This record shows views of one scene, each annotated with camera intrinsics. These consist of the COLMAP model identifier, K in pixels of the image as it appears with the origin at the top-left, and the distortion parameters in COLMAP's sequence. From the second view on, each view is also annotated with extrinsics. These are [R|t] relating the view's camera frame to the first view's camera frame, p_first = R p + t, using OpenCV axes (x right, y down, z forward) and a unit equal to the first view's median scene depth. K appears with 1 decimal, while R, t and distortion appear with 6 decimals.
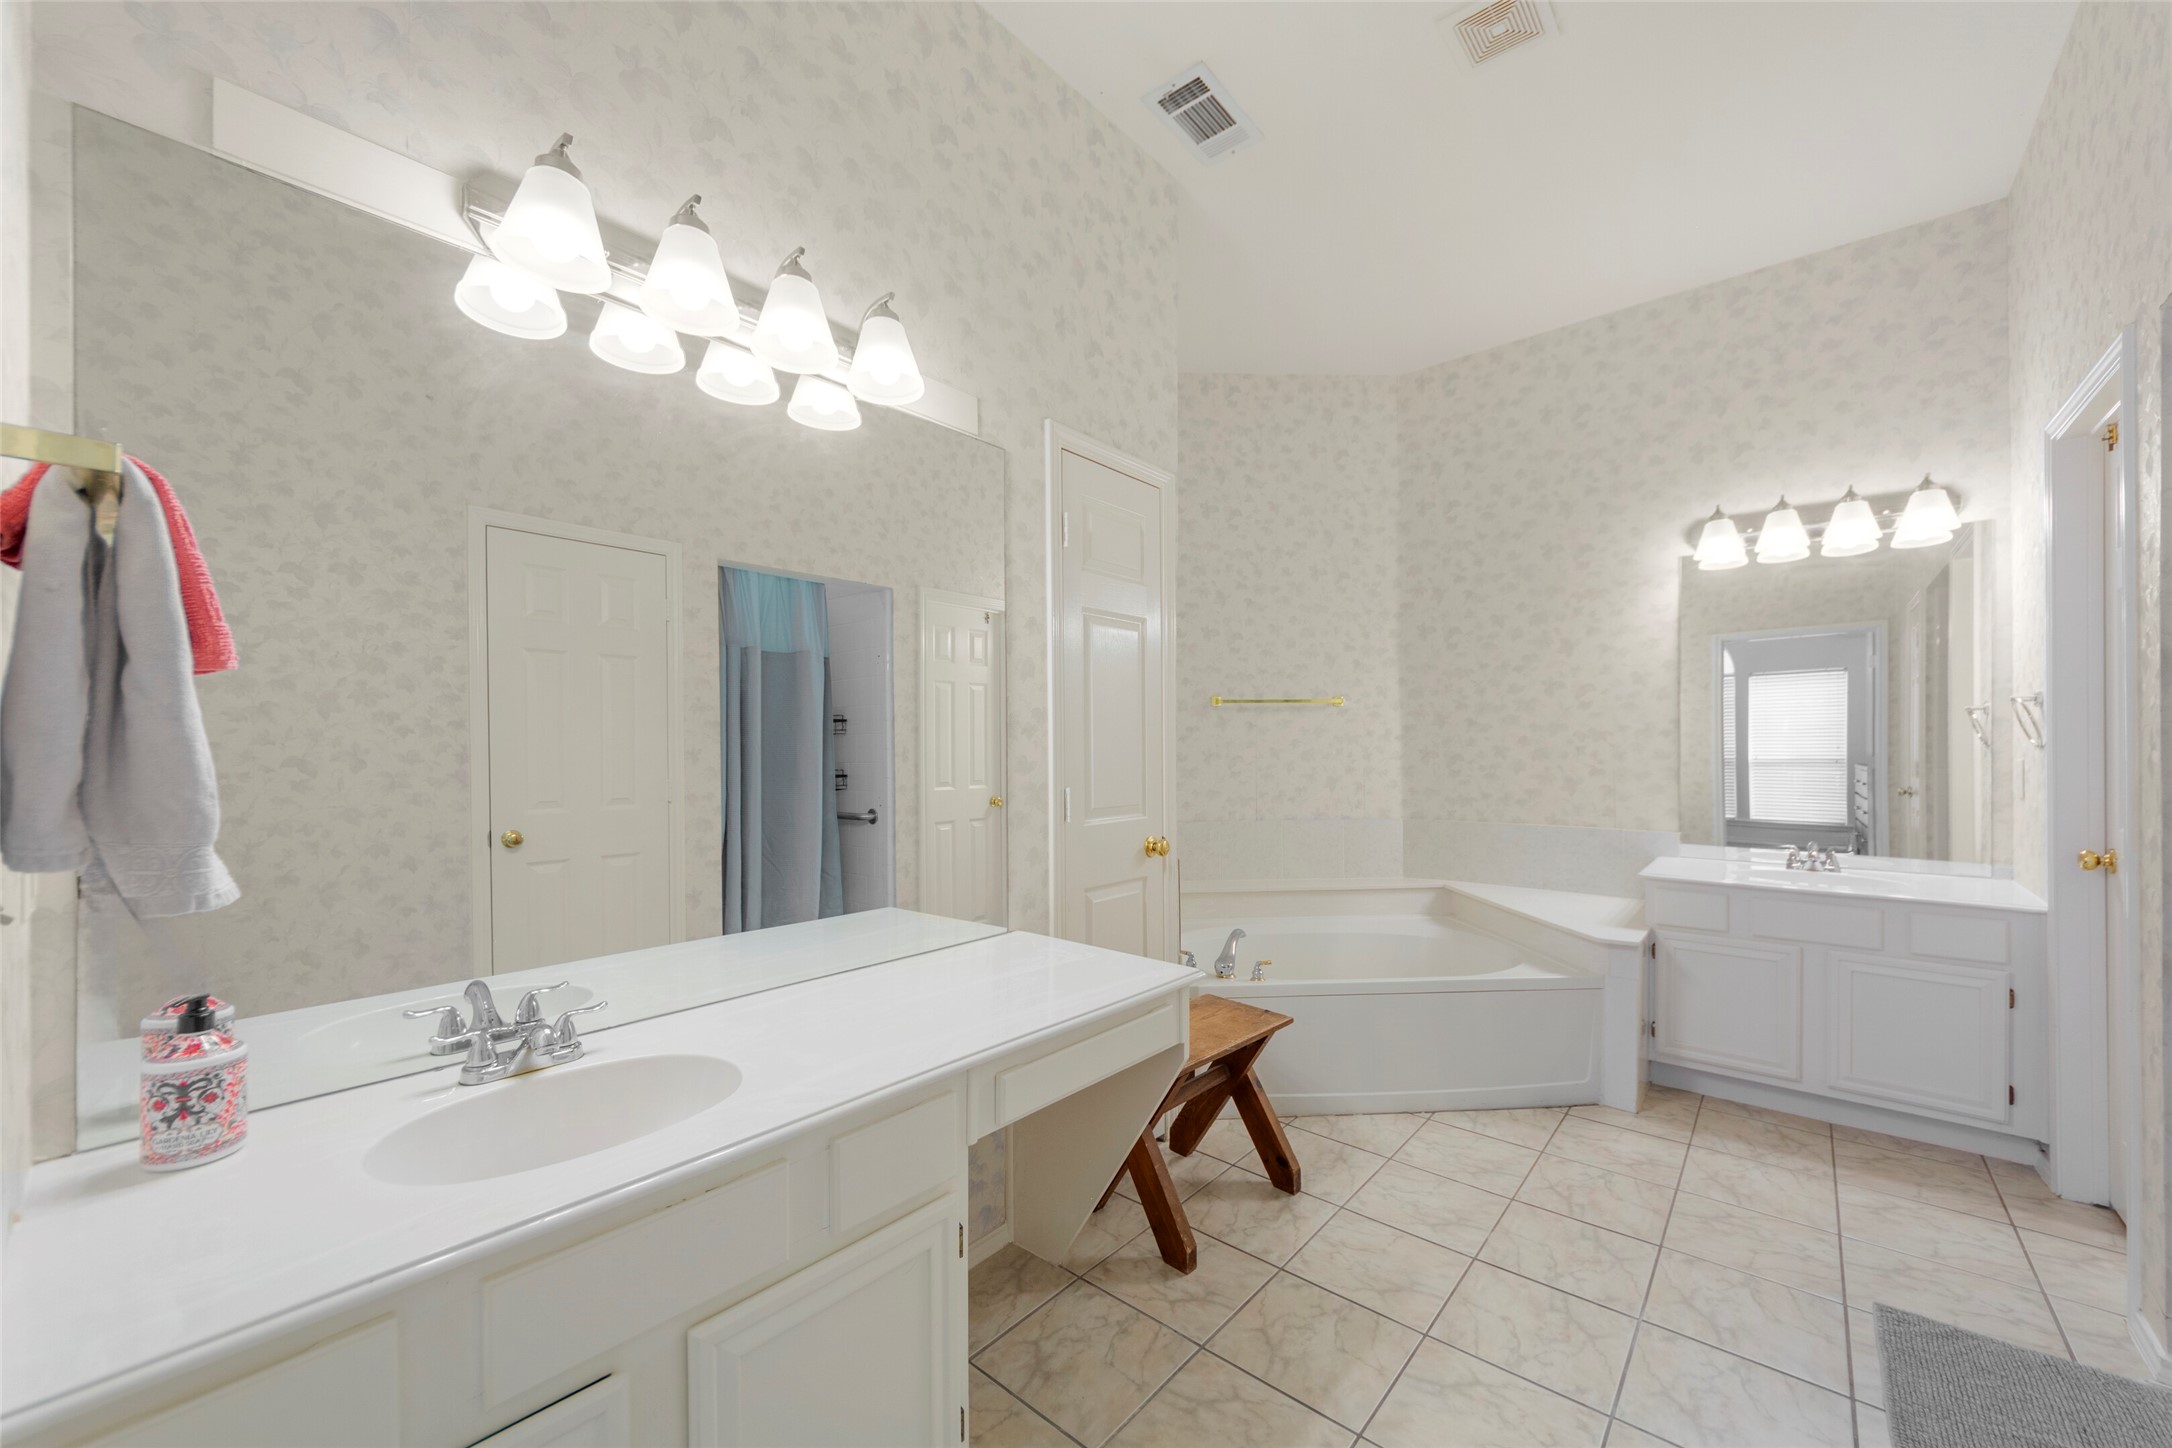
lens RADIAL K [[825.5, 0, 1096.9], [0, 825.5, 742.0], [0, 0, 1]] dist [0.015419, -0.008824]
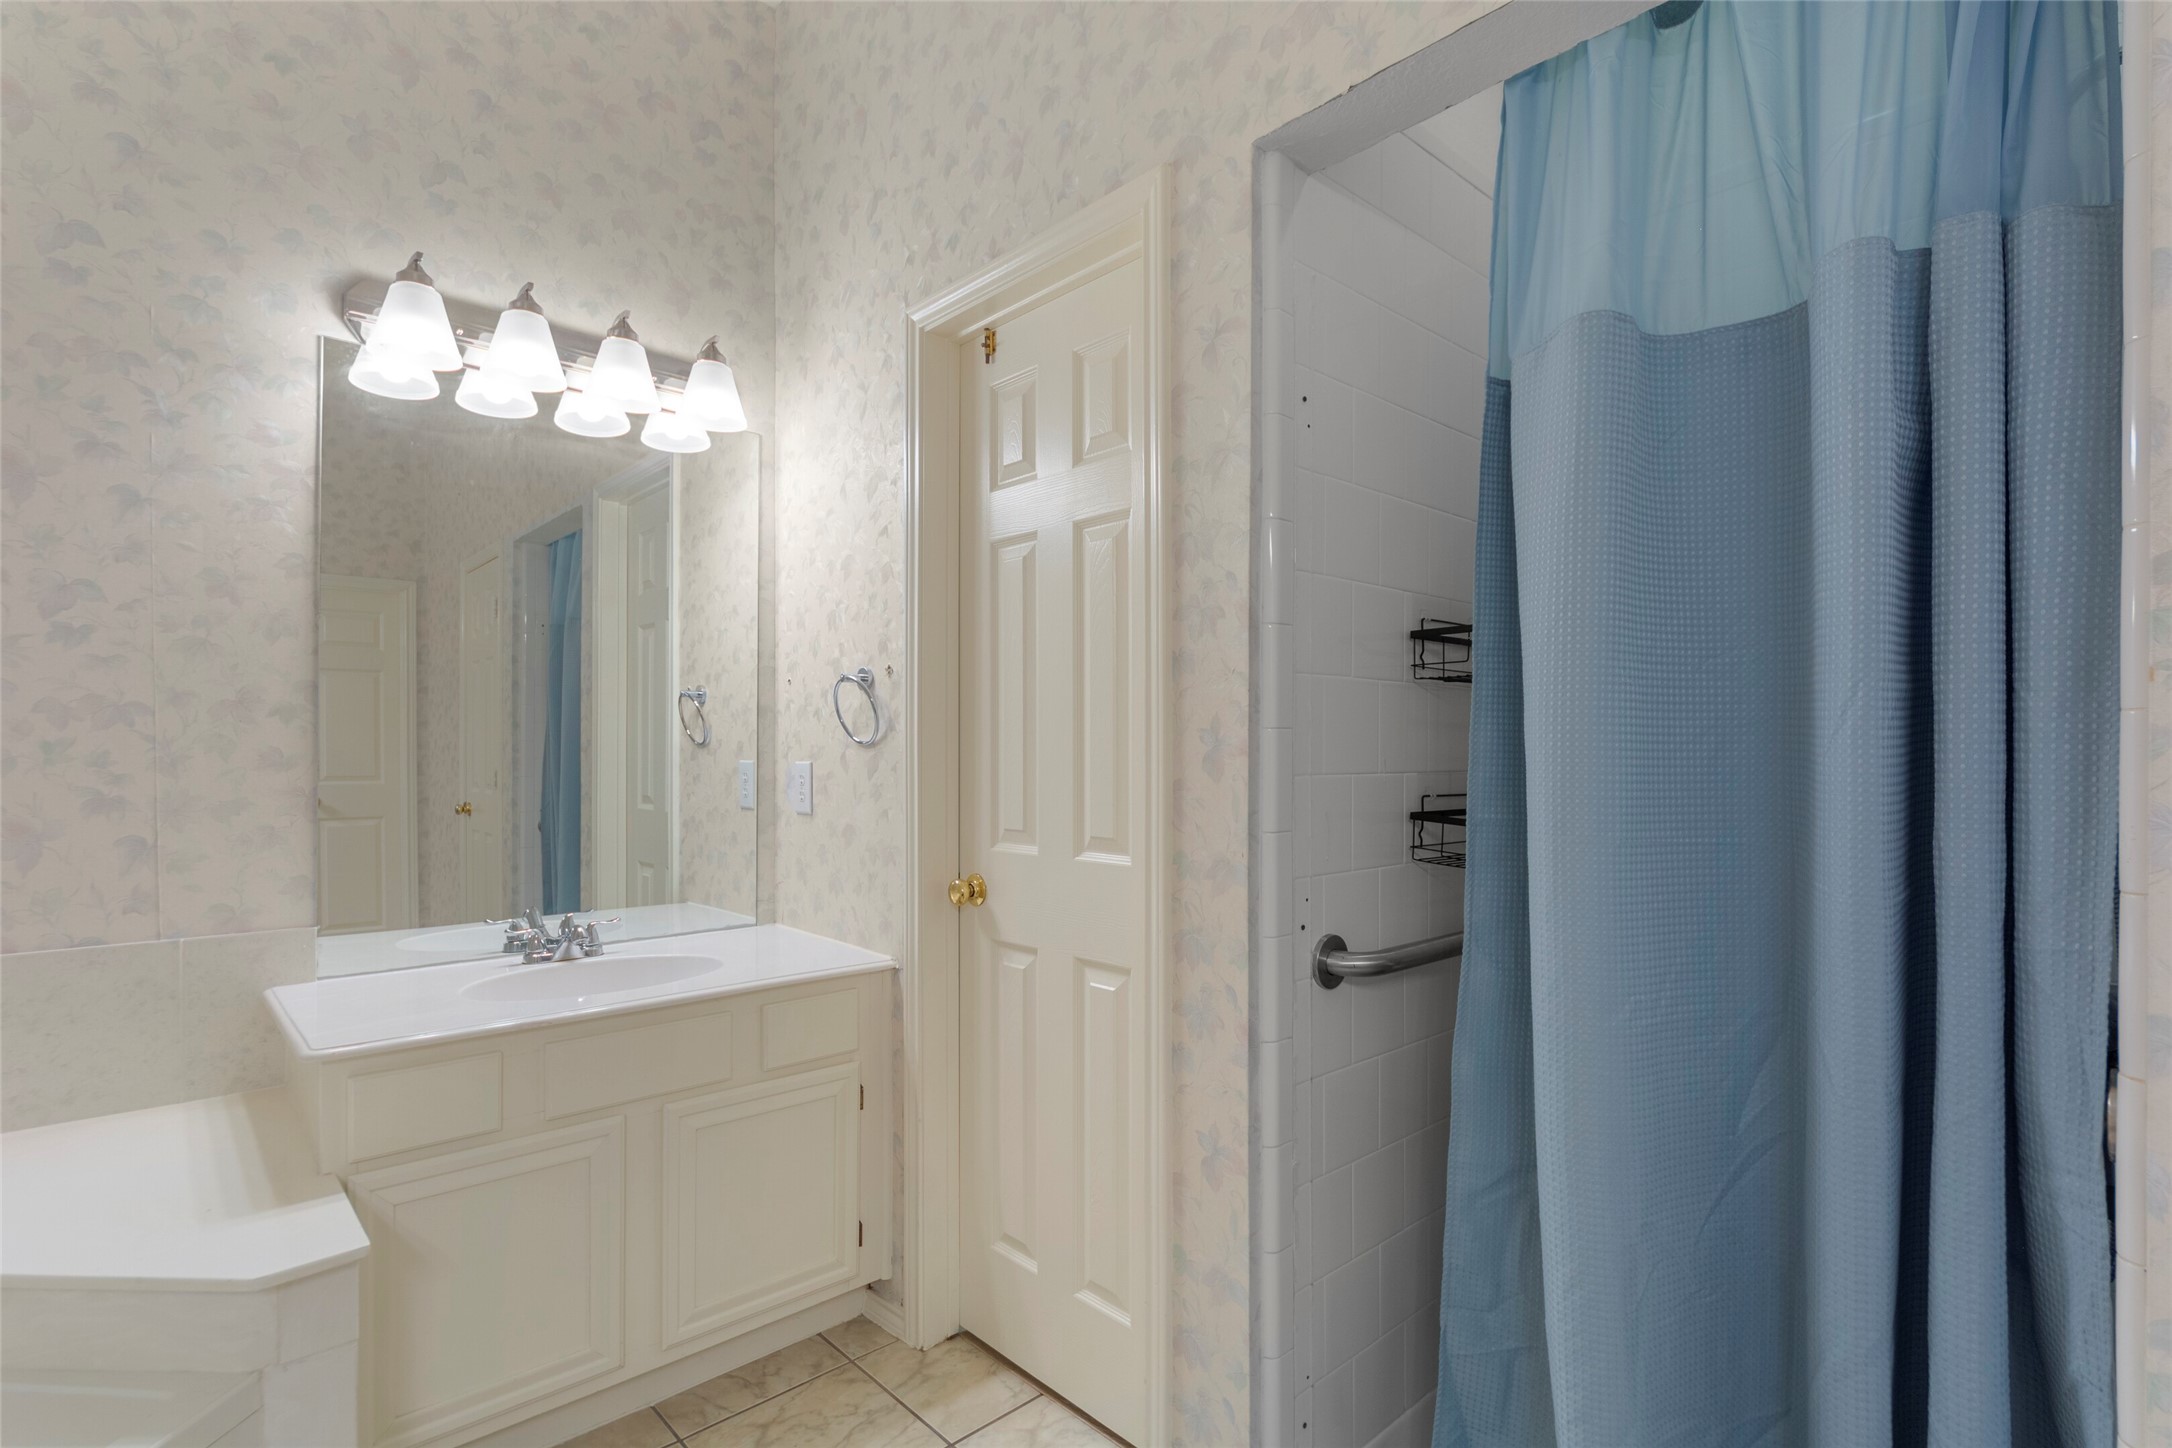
lens RADIAL K [[1021.1, 0, 1082.0], [0, 1021.1, 749.5], [0, 0, 1]] dist [0.000317, -0.000701]
pose [[0.117071, 0.005031, 0.993111, 0.177747], [-0.005615, 0.999975, -0.004404, 0.009778], [-0.993108, -0.005061, 0.117097, 0.495855]]
